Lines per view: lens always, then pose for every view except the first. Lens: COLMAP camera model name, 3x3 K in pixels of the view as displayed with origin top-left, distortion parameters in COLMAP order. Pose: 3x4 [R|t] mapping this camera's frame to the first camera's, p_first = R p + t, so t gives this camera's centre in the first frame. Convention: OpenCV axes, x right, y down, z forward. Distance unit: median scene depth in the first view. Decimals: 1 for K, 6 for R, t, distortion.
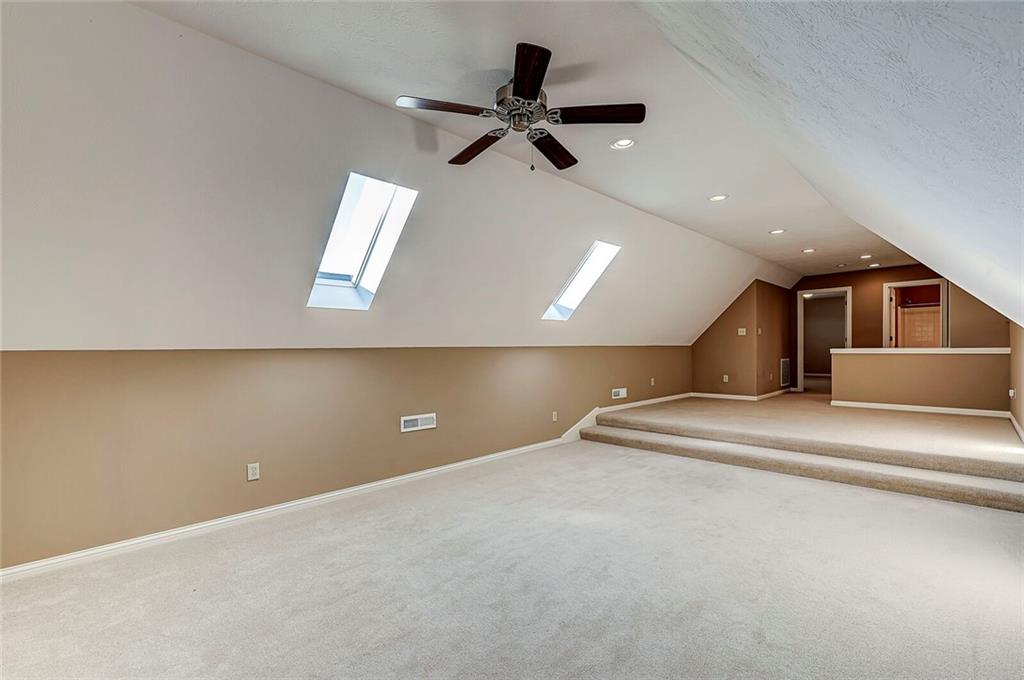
lens RADIAL K [[459.0, 0, 517.2], [0, 459.0, 350.5], [0, 0, 1]] dist [-0.001366, -0.000272]
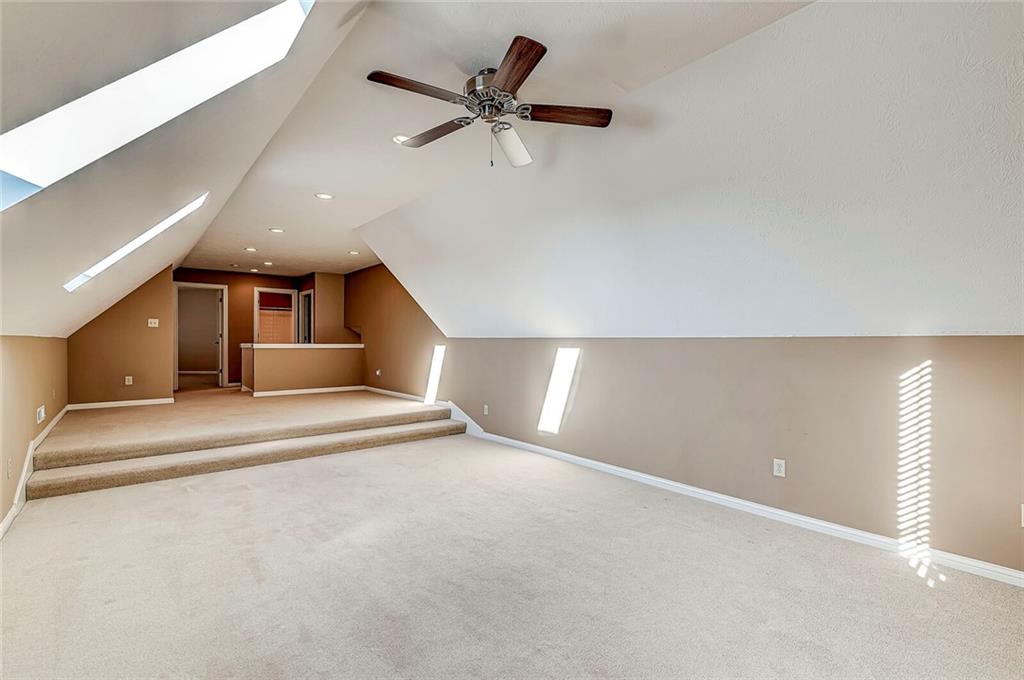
lens RADIAL K [[459.0, 0, 517.2], [0, 459.0, 350.5], [0, 0, 1]] dist [-0.001366, -0.000272]
pose [[0.050496, -0.008561, 0.998688, -0.440640], [-0.001612, 0.999961, 0.008654, 0.001240], [-0.998723, -0.002047, 0.050480, 0.406352]]
